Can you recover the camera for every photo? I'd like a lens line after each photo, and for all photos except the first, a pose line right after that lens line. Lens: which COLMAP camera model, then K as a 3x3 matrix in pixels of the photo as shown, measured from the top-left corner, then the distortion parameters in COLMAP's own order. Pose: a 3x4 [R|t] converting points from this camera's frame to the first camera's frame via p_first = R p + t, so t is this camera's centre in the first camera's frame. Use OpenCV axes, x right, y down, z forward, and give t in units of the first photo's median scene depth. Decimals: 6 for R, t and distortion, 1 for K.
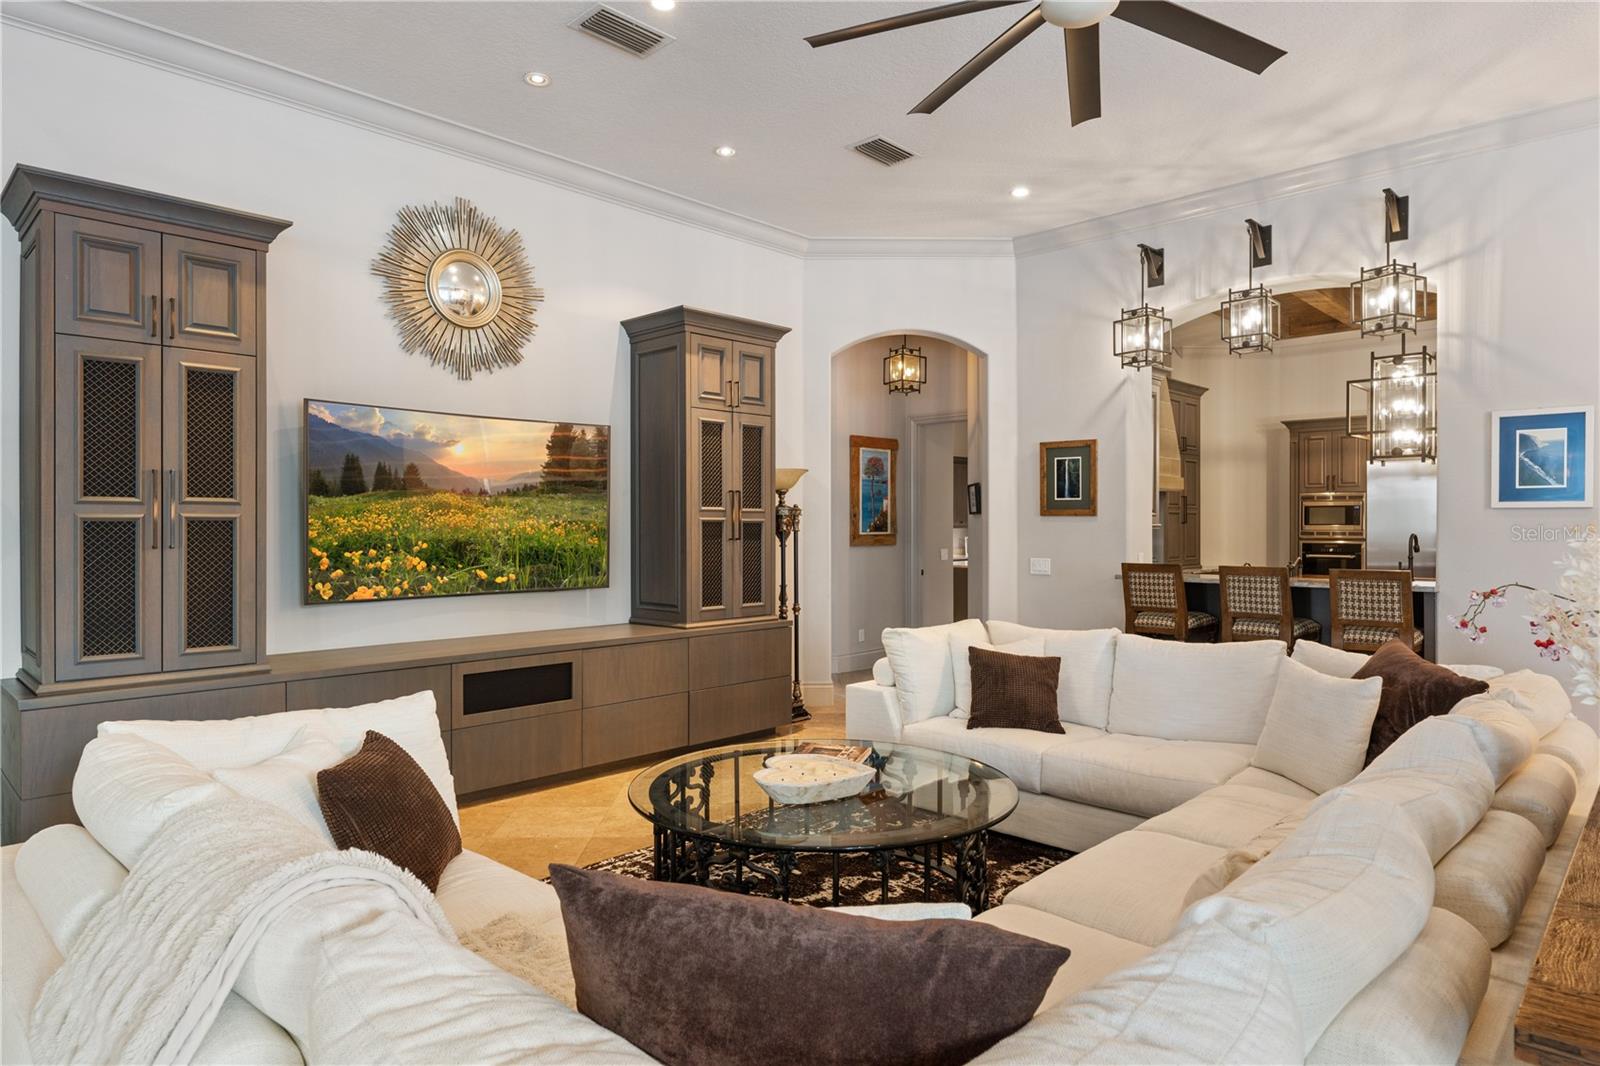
lens RADIAL K [[924.2, 0, 800.0], [0, 924.2, 533.0], [0, 0, 1]] dist [-0.002896, -0.000485]
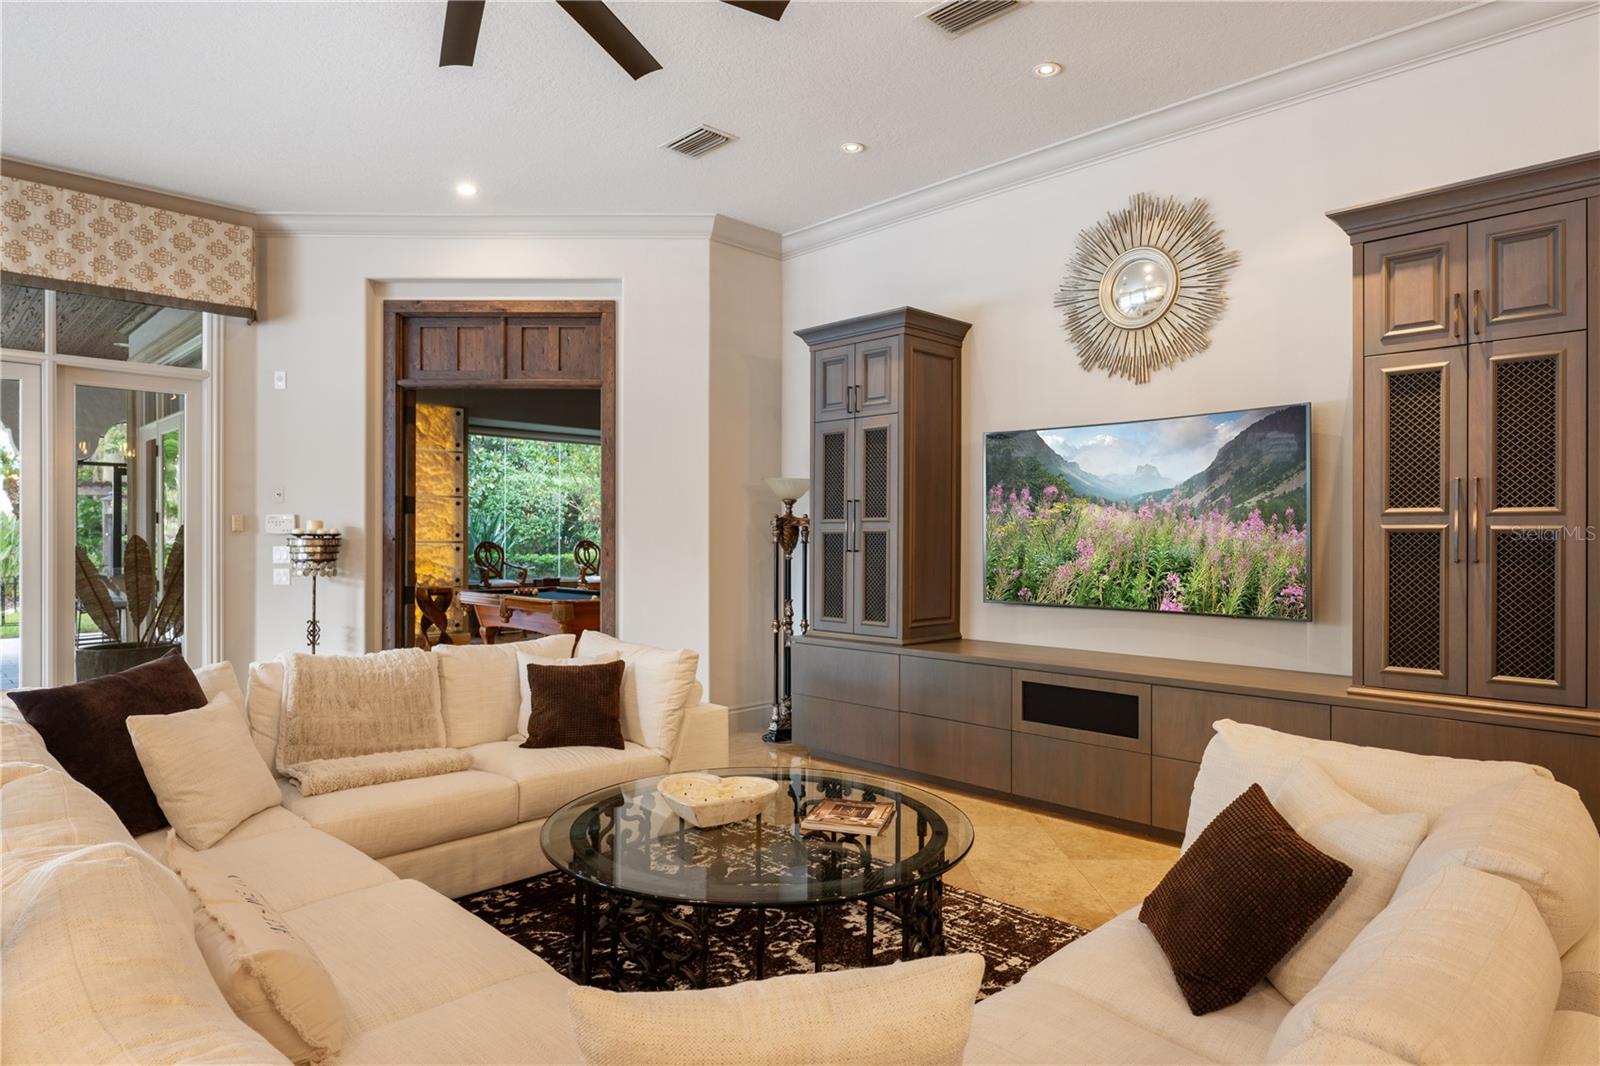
lens RADIAL K [[924.2, 0, 800.0], [0, 924.2, 533.0], [0, 0, 1]] dist [-0.002896, -0.000485]
pose [[-0.014945, -0.002168, -0.999886, 0.540562], [-0.009652, 0.999951, -0.002024, -0.006388], [0.999842, 0.009621, -0.014965, 0.609155]]
